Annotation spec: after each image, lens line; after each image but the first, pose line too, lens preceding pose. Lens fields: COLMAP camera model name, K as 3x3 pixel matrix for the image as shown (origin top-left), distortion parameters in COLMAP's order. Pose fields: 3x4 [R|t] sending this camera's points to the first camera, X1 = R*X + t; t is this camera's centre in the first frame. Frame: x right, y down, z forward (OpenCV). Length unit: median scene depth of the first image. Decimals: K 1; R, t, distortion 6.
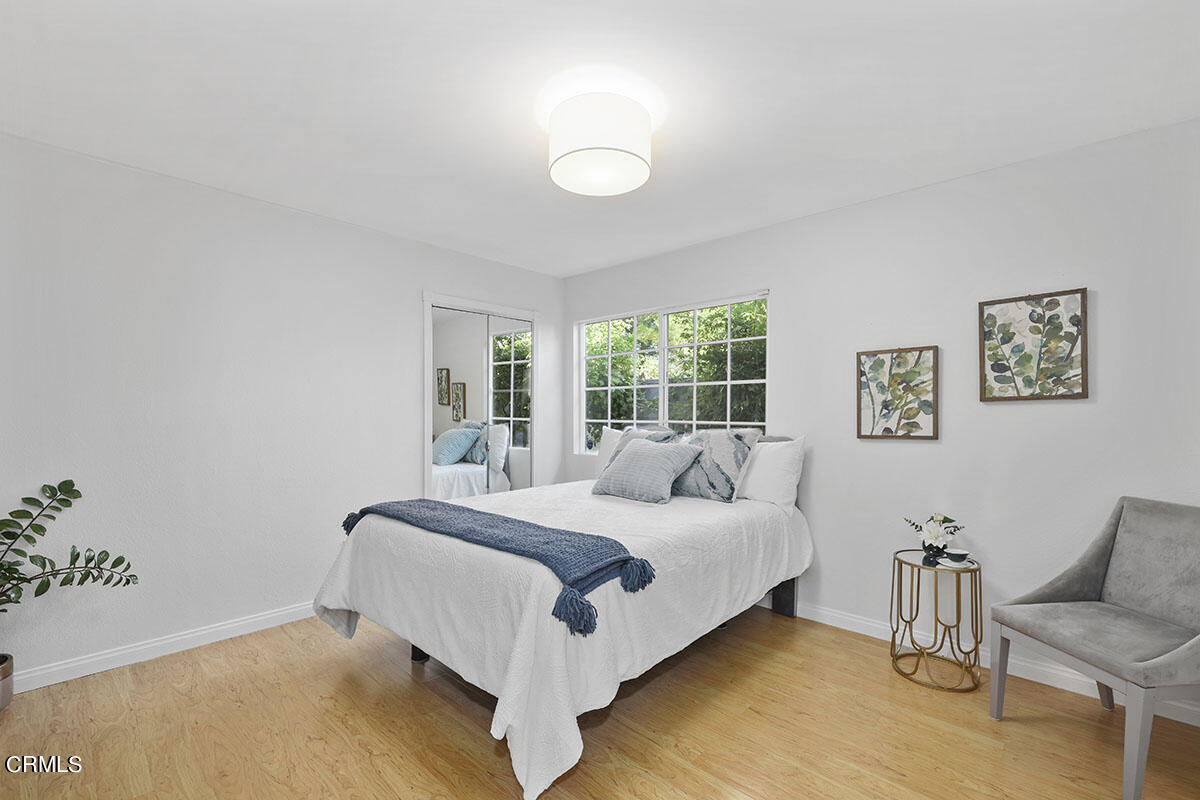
lens RADIAL K [[510.2, 0, 585.9], [0, 510.2, 419.4], [0, 0, 1]] dist [-0.001983, -0.000211]
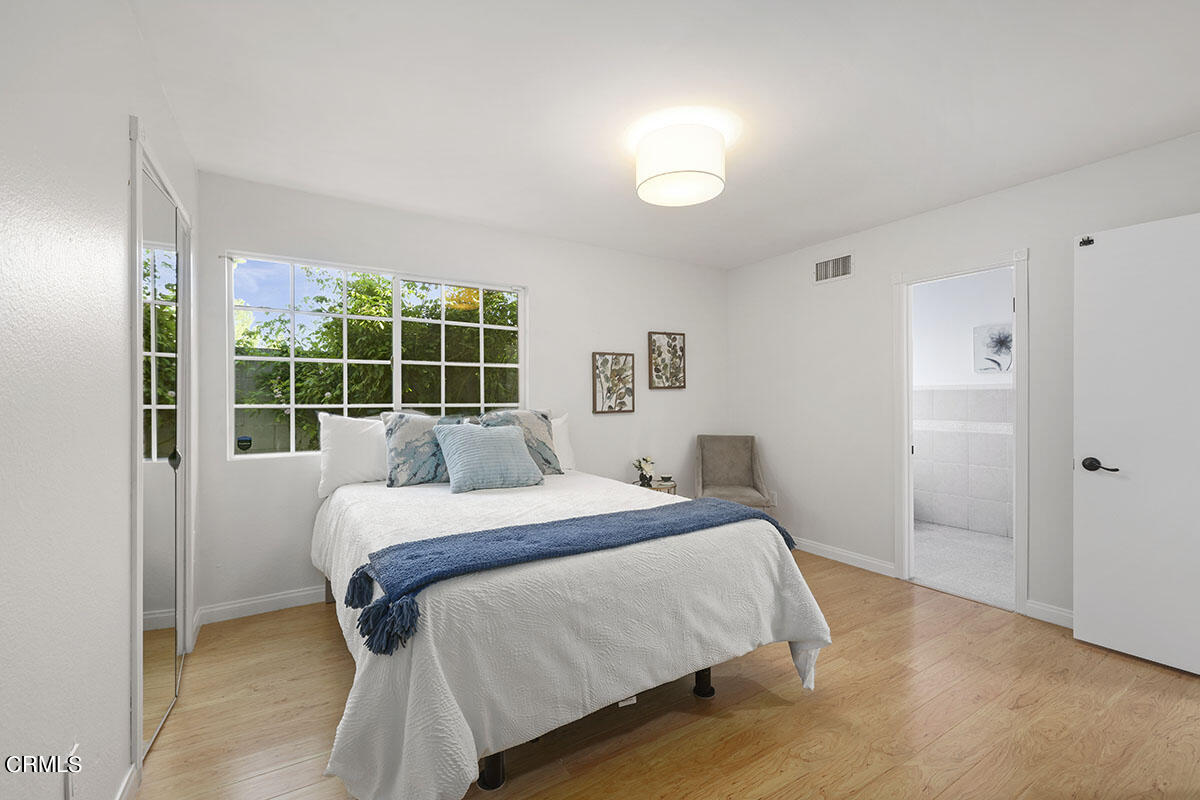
lens RADIAL K [[510.2, 0, 598.7], [0, 510.2, 397.1], [0, 0, 1]] dist [-0.001983, -0.000211]
pose [[0.256905, 0.002601, 0.966433, -0.853588], [0.011832, 0.999913, -0.005836, 0.000041], [-0.966364, 0.012934, 0.256852, 0.664421]]
